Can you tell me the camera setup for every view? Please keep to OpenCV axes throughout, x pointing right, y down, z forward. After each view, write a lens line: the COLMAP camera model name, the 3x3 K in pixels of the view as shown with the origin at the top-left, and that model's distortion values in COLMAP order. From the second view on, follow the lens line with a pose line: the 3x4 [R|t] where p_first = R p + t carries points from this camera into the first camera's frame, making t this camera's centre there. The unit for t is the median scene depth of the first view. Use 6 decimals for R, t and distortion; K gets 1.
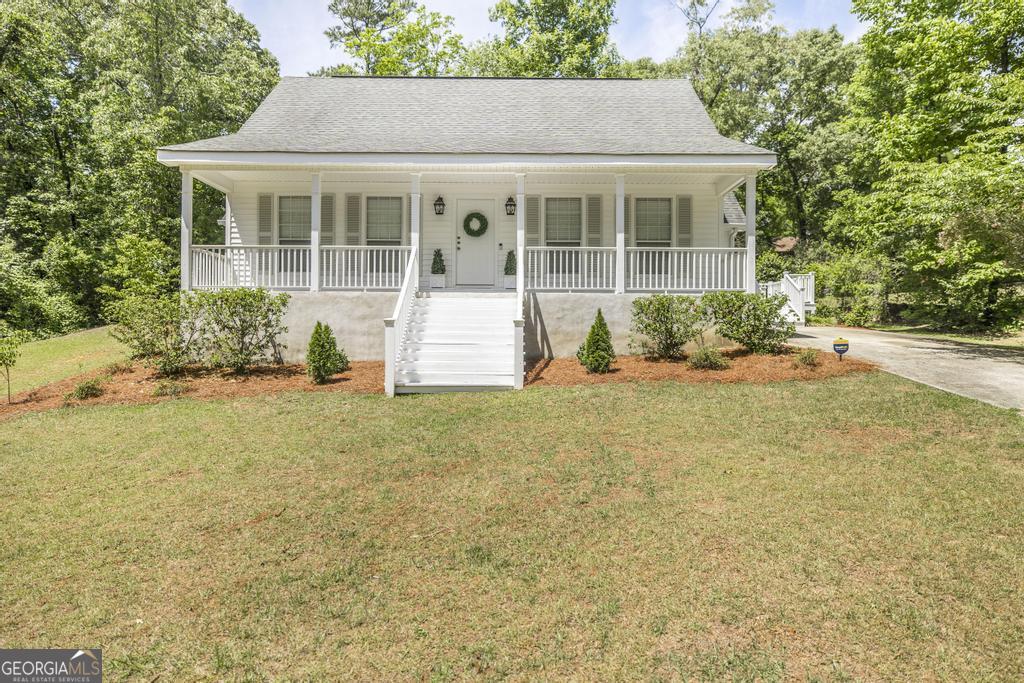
lens RADIAL K [[524.1, 0, 512.0], [0, 524.1, 341.5], [0, 0, 1]] dist [0.020367, 0.000068]
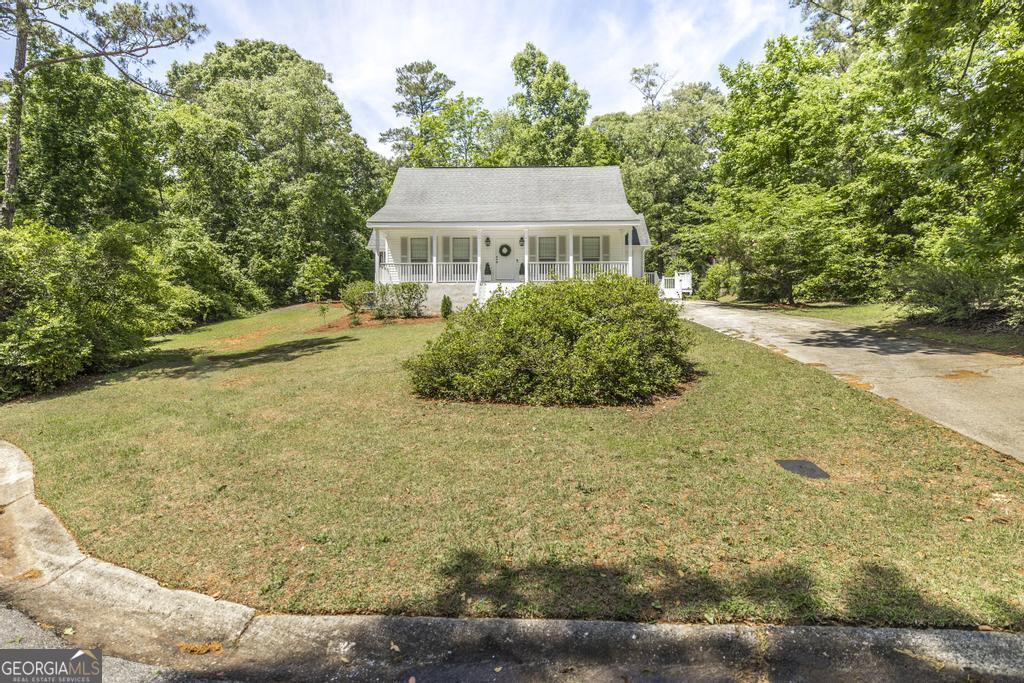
lens RADIAL K [[415.8, 0, 512.0], [0, 415.8, 341.5], [0, 0, 1]] dist [0.000063, -0.000013]
pose [[0.999560, -0.005027, -0.029218, 0.004097], [0.006119, 0.999281, 0.037412, 0.075234], [0.029009, -0.037575, 0.998873, -0.653949]]
